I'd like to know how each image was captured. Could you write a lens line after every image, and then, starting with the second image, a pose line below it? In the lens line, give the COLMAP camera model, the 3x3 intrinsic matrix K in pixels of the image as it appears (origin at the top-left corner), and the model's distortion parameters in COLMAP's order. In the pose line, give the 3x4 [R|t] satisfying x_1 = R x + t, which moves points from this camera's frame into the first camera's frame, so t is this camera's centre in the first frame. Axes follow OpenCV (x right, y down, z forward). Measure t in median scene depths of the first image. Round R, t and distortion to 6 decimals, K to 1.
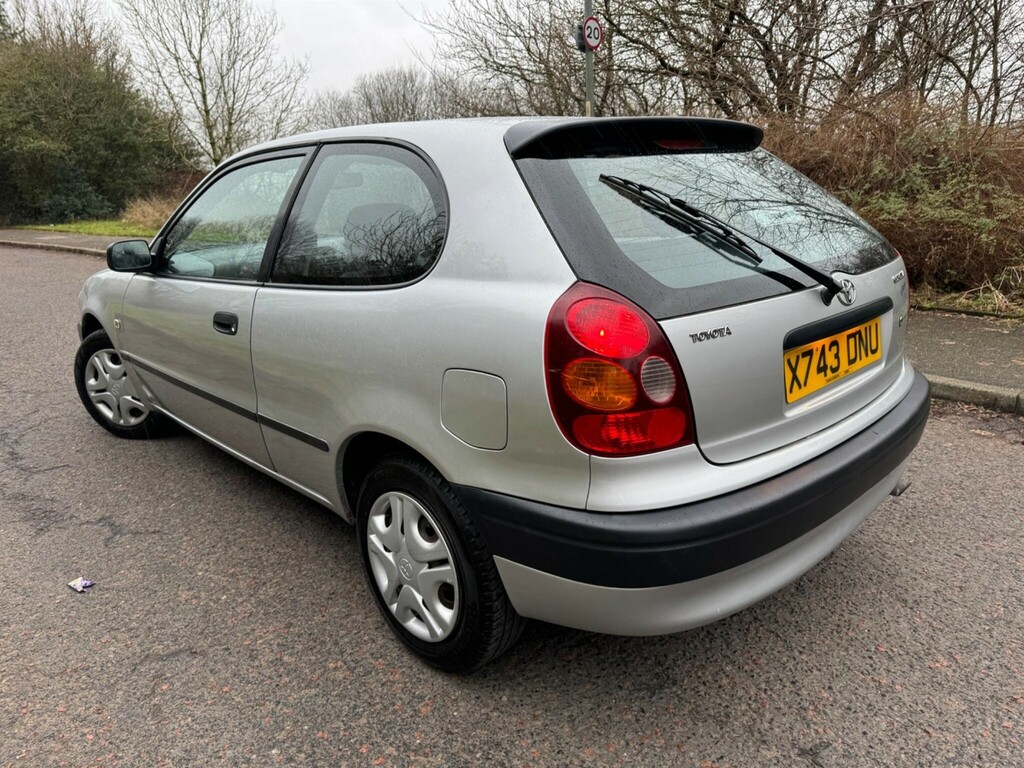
lens RADIAL K [[724.0, 0, 512.7], [0, 724.0, 378.5], [0, 0, 1]] dist [0.020478, -0.022138]
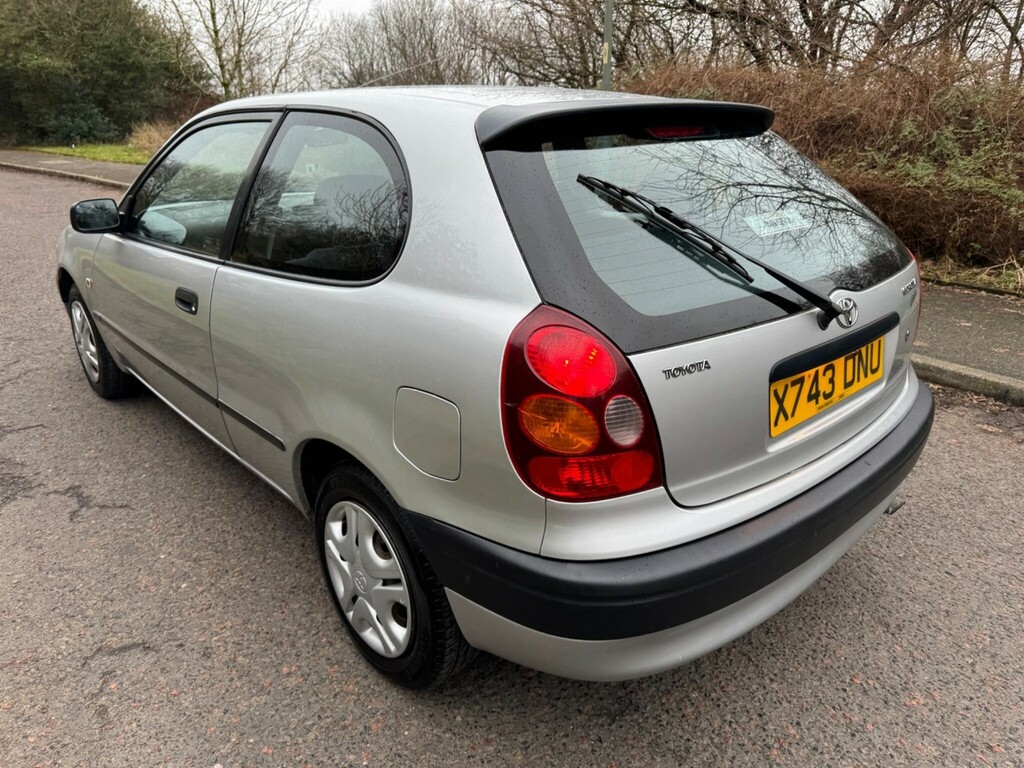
lens RADIAL K [[724.0, 0, 513.9], [0, 724.0, 380.8], [0, 0, 1]] dist [0.020478, -0.022138]
pose [[0.999097, 0.040724, -0.012116, 0.053288], [-0.039508, 0.995363, 0.087707, -0.089742], [0.015631, -0.087149, 0.996073, 0.075549]]
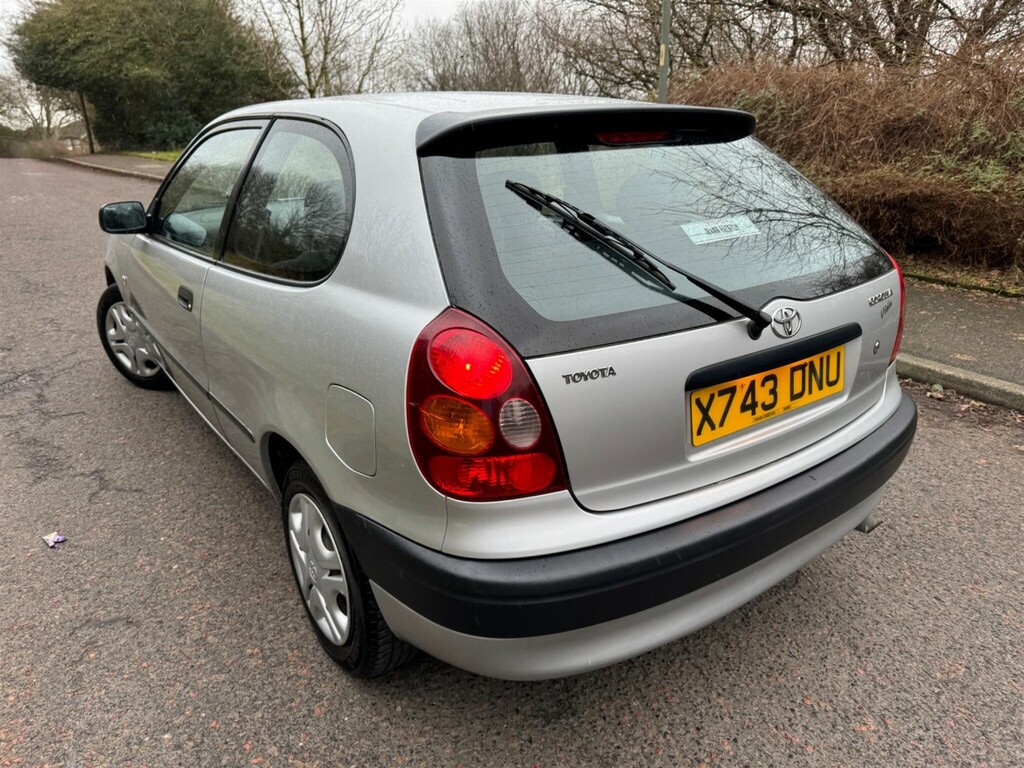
lens RADIAL K [[724.0, 0, 517.7], [0, 724.0, 387.5], [0, 0, 1]] dist [0.020478, -0.022138]
pose [[0.990952, 0.070966, -0.113921, 0.222467], [-0.060013, 0.993488, 0.096852, -0.097783], [0.120052, -0.089139, 0.988758, 0.073424]]
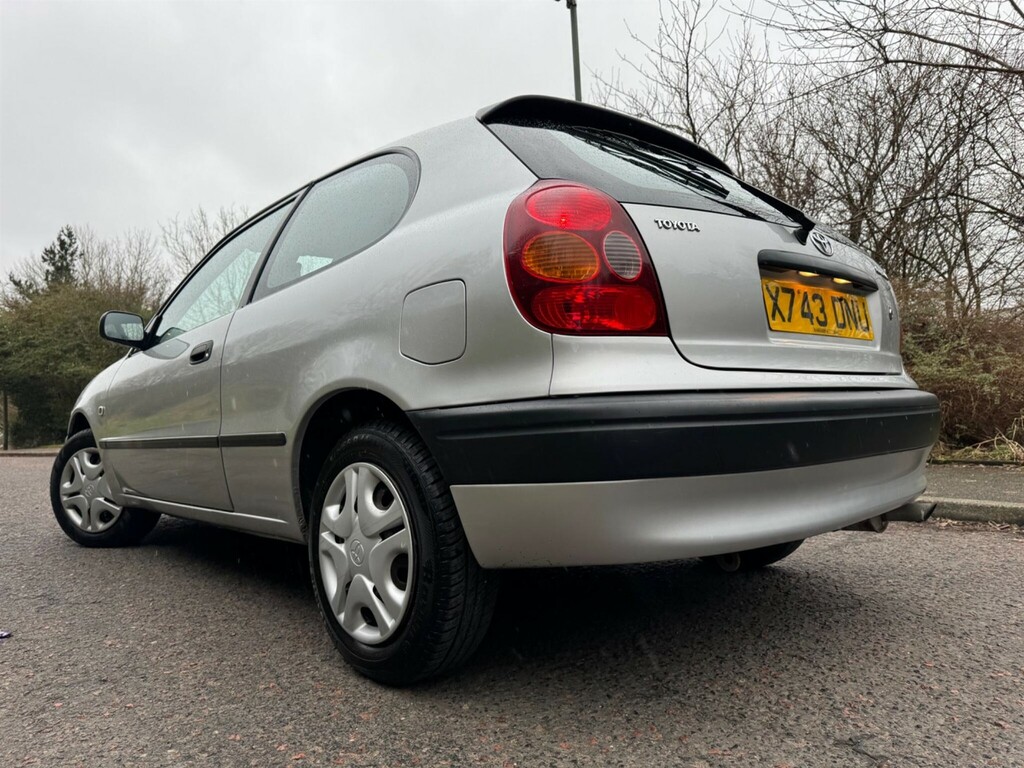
lens RADIAL K [[724.0, 0, 511.6], [0, 724.0, 384.2], [0, 0, 1]] dist [0.020478, -0.022138]
pose [[0.999754, -0.003701, -0.021882, 0.056728], [-0.003421, 0.948511, -0.316725, 0.341781], [0.021928, 0.316722, 0.948265, 0.113851]]
